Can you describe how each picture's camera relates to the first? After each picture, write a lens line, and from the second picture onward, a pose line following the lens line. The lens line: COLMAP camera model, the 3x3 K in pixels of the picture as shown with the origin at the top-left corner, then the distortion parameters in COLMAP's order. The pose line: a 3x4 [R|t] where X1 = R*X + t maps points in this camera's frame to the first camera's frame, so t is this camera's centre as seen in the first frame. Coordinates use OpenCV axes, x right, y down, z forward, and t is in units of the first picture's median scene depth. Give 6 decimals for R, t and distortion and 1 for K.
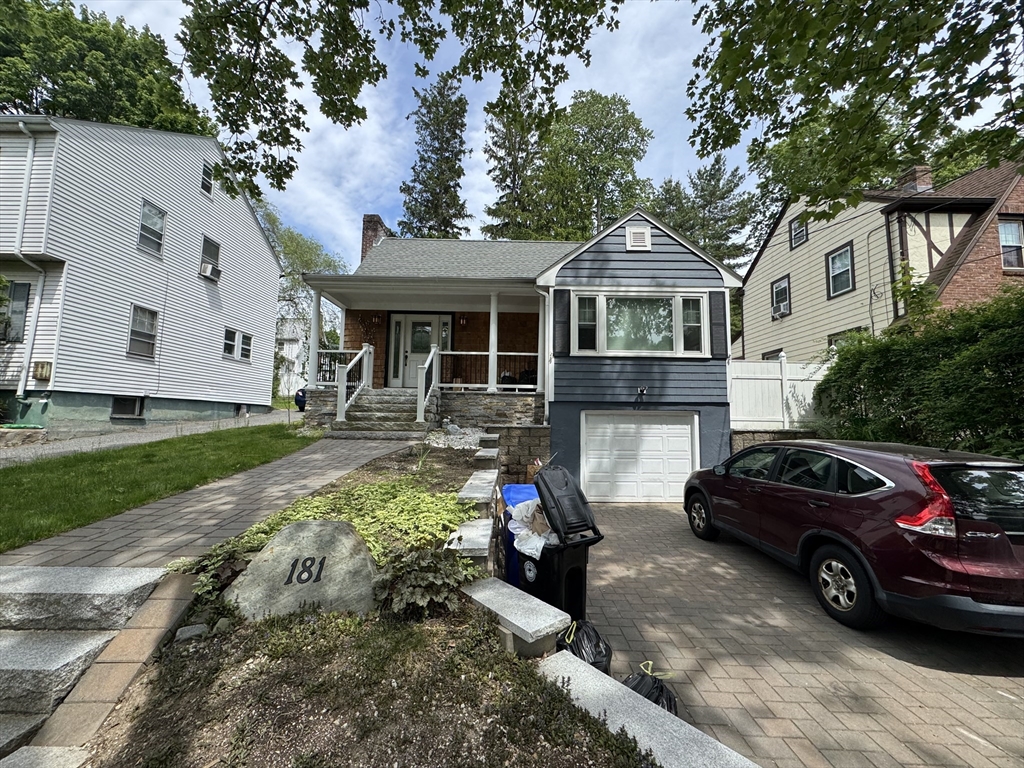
lens RADIAL K [[417.4, 0, 512.0], [0, 417.4, 384.0], [0, 0, 1]] dist [-0.001928, 0.007939]
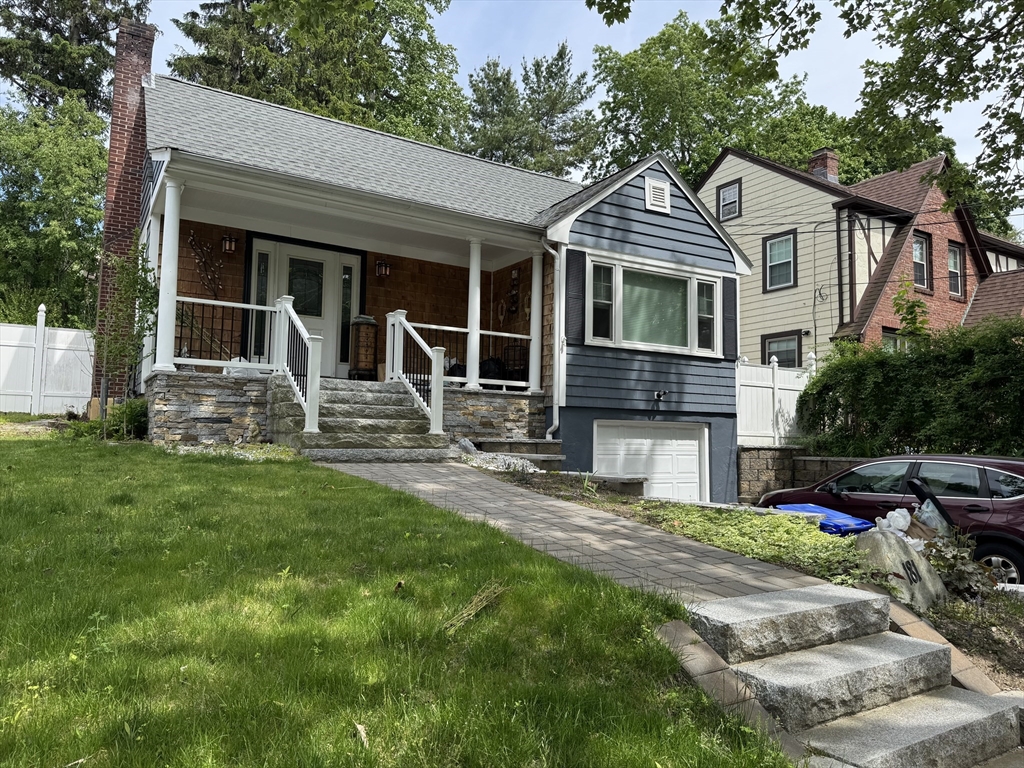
lens RADIAL K [[729.6, 0, 512.0], [0, 729.6, 384.0], [0, 0, 1]] dist [0.110967, -0.150405]
pose [[0.854347, 0.041652, 0.518030, -0.611112], [-0.050880, 0.998698, 0.003614, 0.002916], [-0.517206, -0.029445, 0.855355, -0.022574]]
